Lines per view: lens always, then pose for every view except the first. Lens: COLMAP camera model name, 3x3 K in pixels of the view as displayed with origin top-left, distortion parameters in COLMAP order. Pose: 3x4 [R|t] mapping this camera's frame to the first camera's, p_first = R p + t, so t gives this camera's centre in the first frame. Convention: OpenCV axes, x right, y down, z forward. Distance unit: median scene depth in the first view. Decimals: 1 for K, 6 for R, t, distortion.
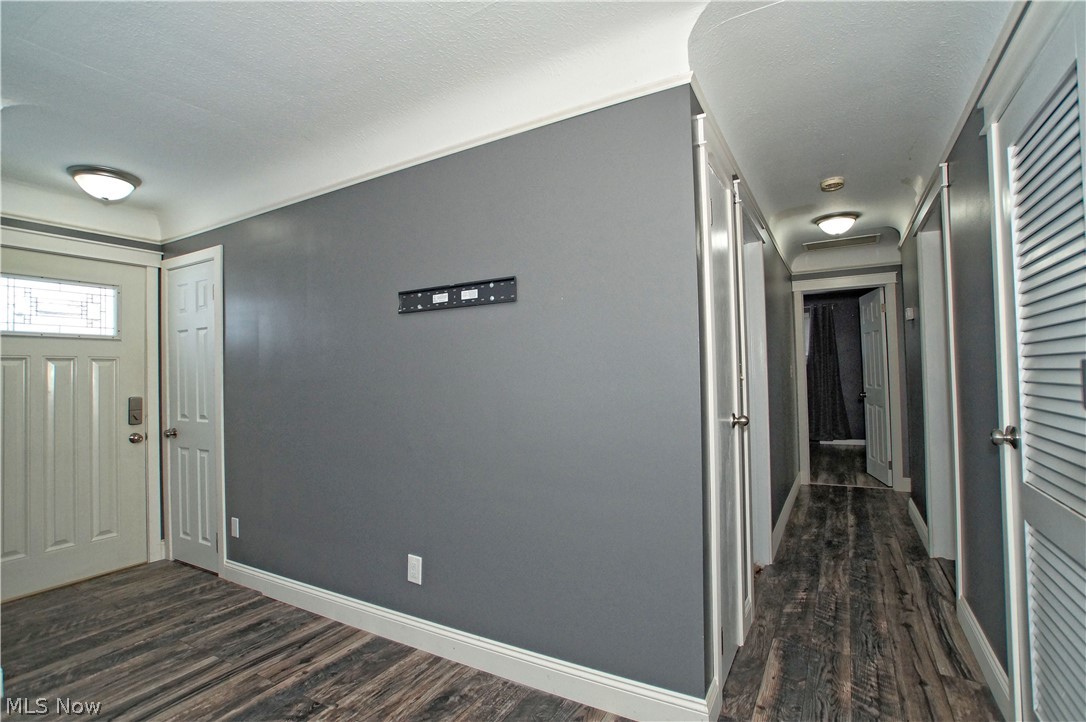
lens RADIAL K [[526.3, 0, 546.1], [0, 526.3, 361.3], [0, 0, 1]] dist [-0.066503, 0.027294]
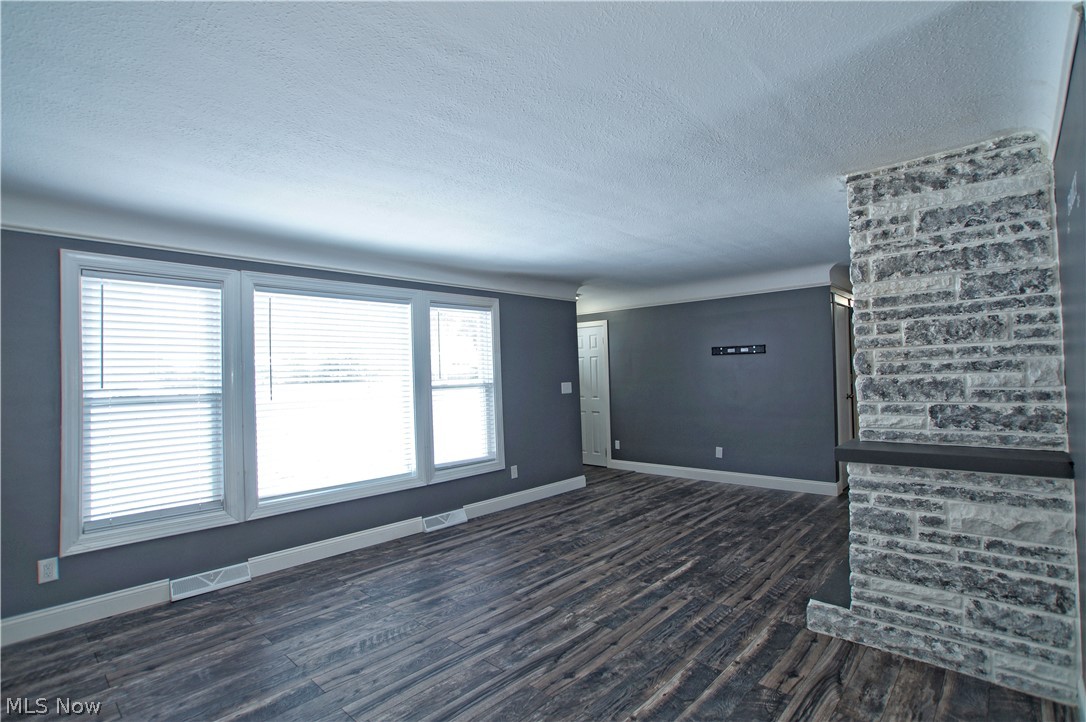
lens RADIAL K [[526.3, 0, 547.3], [0, 526.3, 358.8], [0, 0, 1]] dist [-0.066503, 0.027294]
pose [[0.975046, -0.006183, -0.221916, -0.529085], [0.006895, 0.999973, 0.002432, -0.091053], [0.221895, -0.003901, 0.975063, -1.836238]]
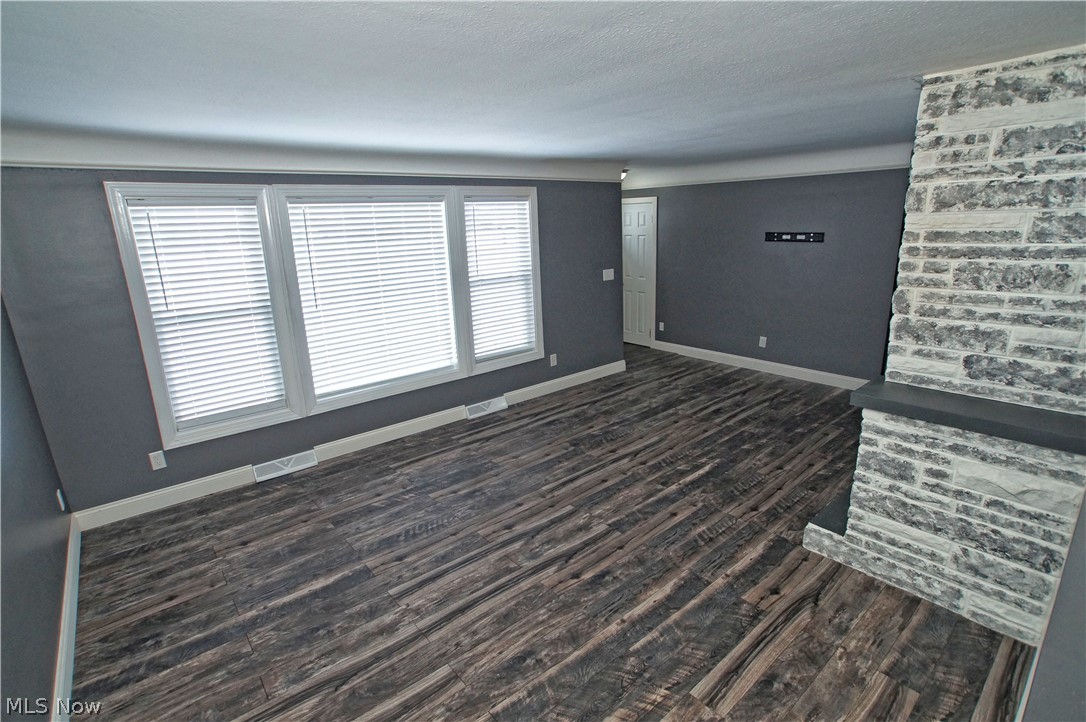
lens RADIAL K [[526.3, 0, 541.4], [0, 526.3, 361.5], [0, 0, 1]] dist [-0.066503, 0.027294]
pose [[0.939370, 0.081696, -0.333030, -0.431811], [0.018107, 0.958031, 0.286091, -0.280191], [0.342426, -0.274776, 0.898467, -1.803078]]
